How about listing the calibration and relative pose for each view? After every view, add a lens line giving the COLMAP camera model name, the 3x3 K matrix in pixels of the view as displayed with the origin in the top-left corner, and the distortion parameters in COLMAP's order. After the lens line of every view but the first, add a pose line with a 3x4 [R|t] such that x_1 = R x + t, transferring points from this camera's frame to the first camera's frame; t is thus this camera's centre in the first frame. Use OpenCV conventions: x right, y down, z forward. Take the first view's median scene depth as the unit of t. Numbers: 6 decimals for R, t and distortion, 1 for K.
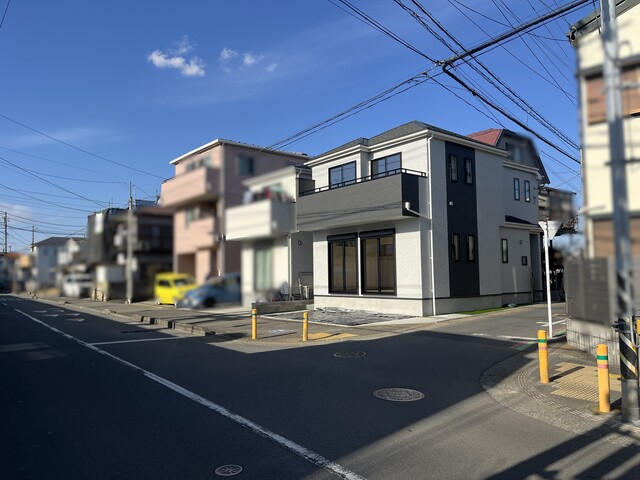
lens RADIAL K [[477.6, 0, 320.4], [0, 477.6, 240.6], [0, 0, 1]] dist [0.007189, 0.003712]
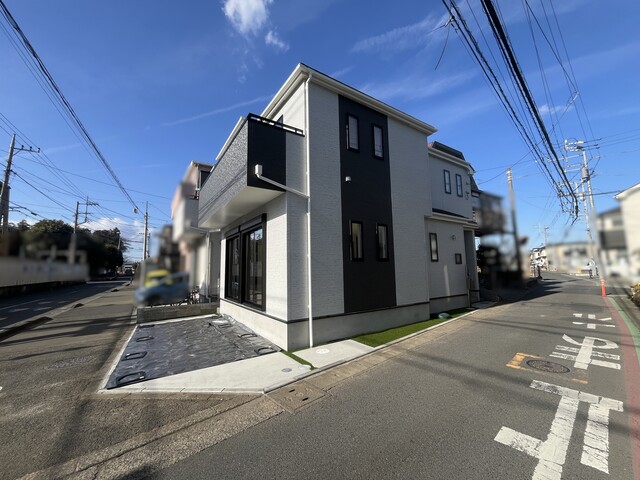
lens RADIAL K [[256.8, 0, 319.1], [0, 256.8, 237.6], [0, 0, 1]] dist [-0.003256, -0.000168]
pose [[0.995574, -0.014532, -0.092855, 0.262272], [0.010450, 0.998964, -0.044299, 0.026151], [0.093403, 0.043133, 0.994694, 0.612445]]
